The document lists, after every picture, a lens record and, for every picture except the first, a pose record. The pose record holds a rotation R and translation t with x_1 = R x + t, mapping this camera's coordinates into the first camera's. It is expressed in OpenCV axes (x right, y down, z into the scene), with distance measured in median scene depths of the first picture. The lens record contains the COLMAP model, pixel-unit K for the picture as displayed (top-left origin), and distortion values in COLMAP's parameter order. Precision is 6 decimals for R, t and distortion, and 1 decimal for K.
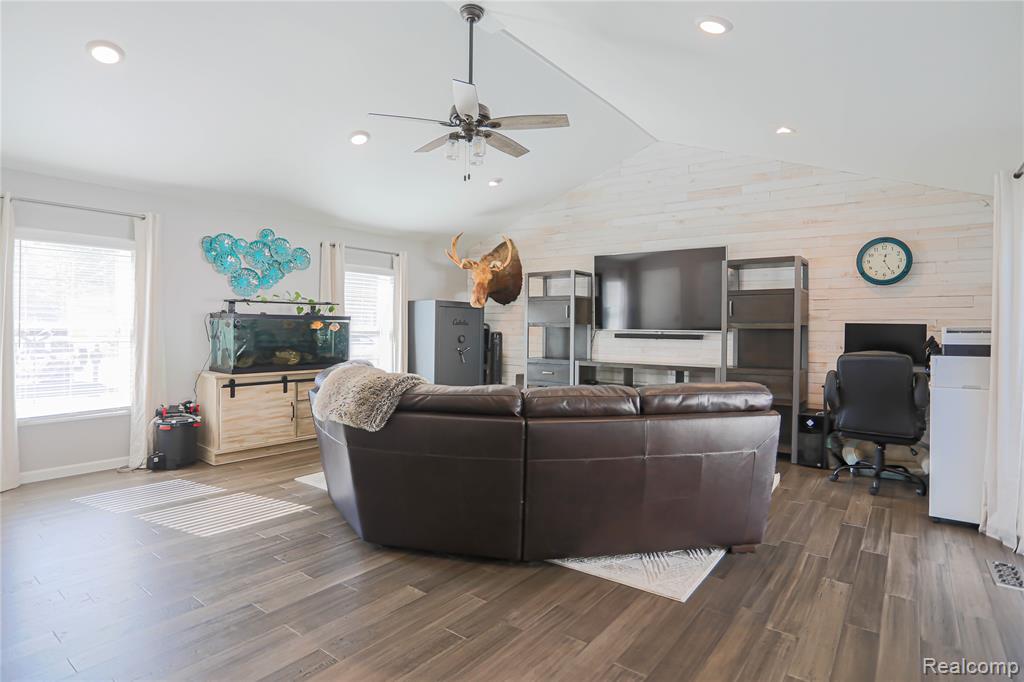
lens RADIAL K [[531.9, 0, 519.4], [0, 531.9, 338.0], [0, 0, 1]] dist [-0.041518, 0.010062]
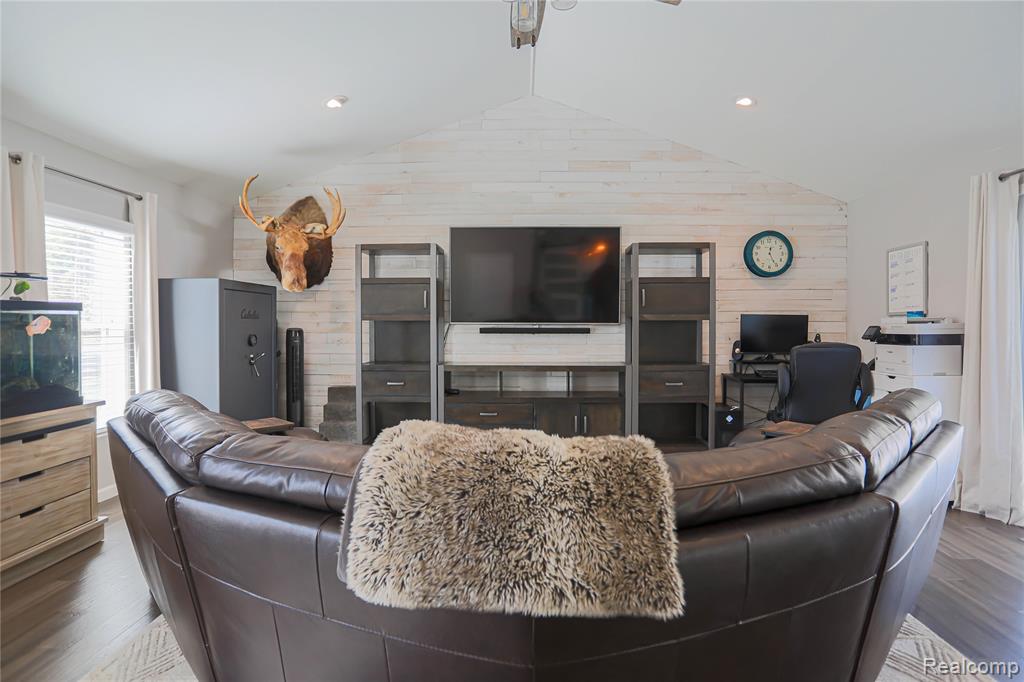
lens RADIAL K [[531.9, 0, 509.9], [0, 531.9, 338.7], [0, 0, 1]] dist [-0.041518, 0.010062]
pose [[0.822808, -0.028249, 0.567617, -0.249881], [0.018655, 0.999568, 0.022704, -0.010247], [-0.568013, -0.008092, 0.822980, 0.341197]]
